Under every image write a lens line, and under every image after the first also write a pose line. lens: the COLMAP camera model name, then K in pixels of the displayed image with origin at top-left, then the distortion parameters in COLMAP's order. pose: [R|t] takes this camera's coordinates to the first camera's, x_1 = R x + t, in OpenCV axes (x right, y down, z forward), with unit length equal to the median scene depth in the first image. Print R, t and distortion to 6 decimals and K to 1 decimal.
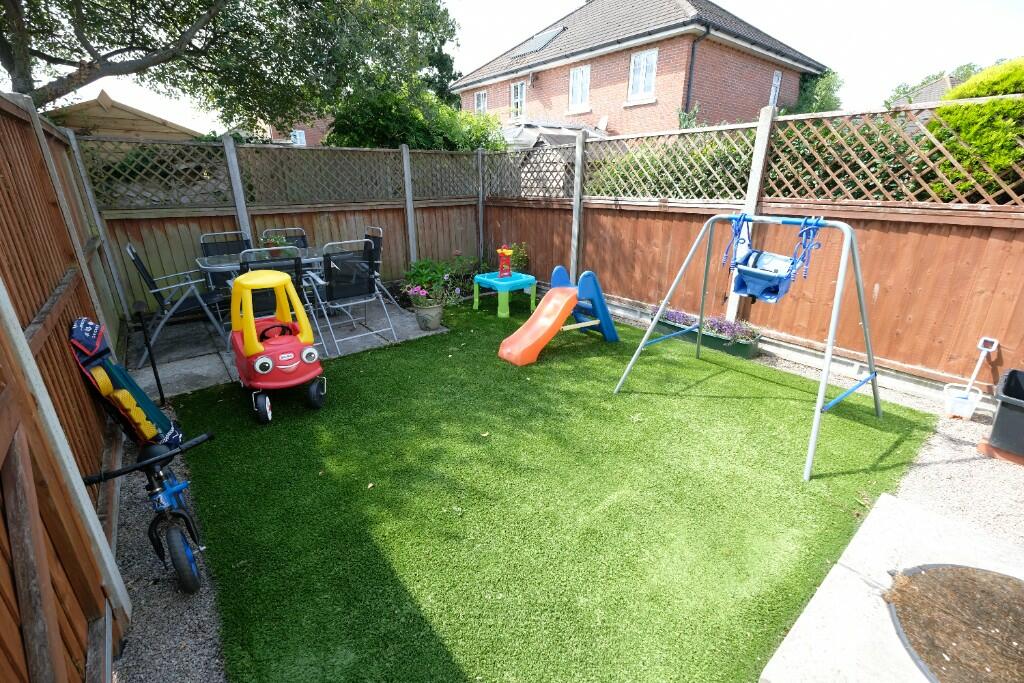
lens RADIAL K [[447.1, 0, 513.1], [0, 447.1, 336.8], [0, 0, 1]] dist [-0.001126, -0.000624]
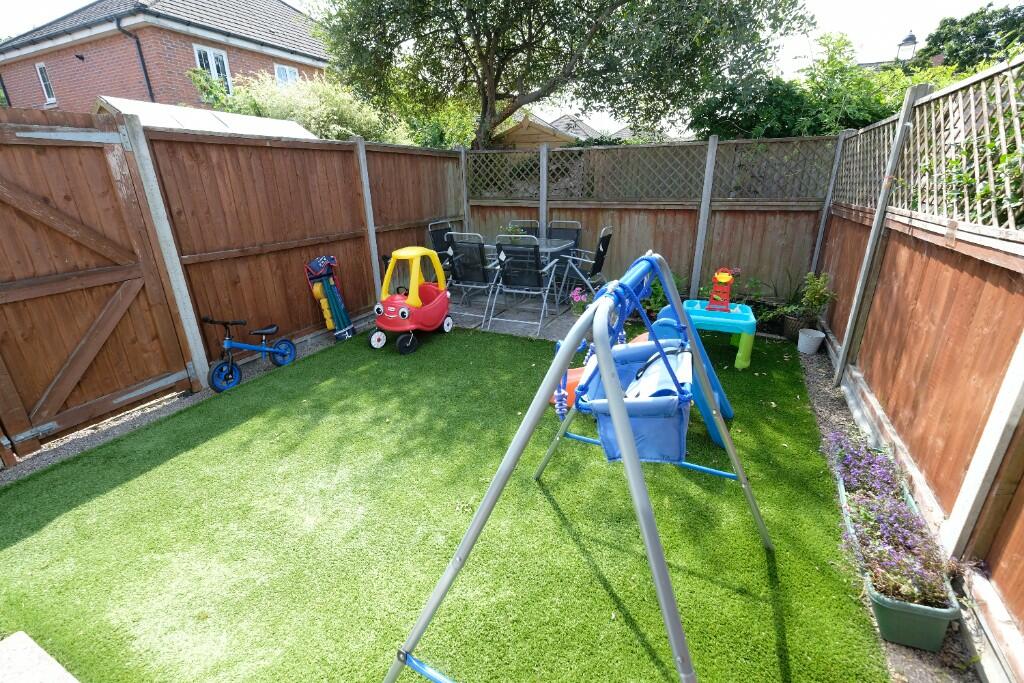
lens RADIAL K [[447.1, 0, 513.1], [0, 447.1, 336.8], [0, 0, 1]] dist [-0.001126, -0.000624]
pose [[0.429108, 0.300909, -0.851657, 0.552385], [-0.288597, 0.939130, 0.186405, -0.155043], [0.855908, 0.165798, 0.489830, 0.418836]]
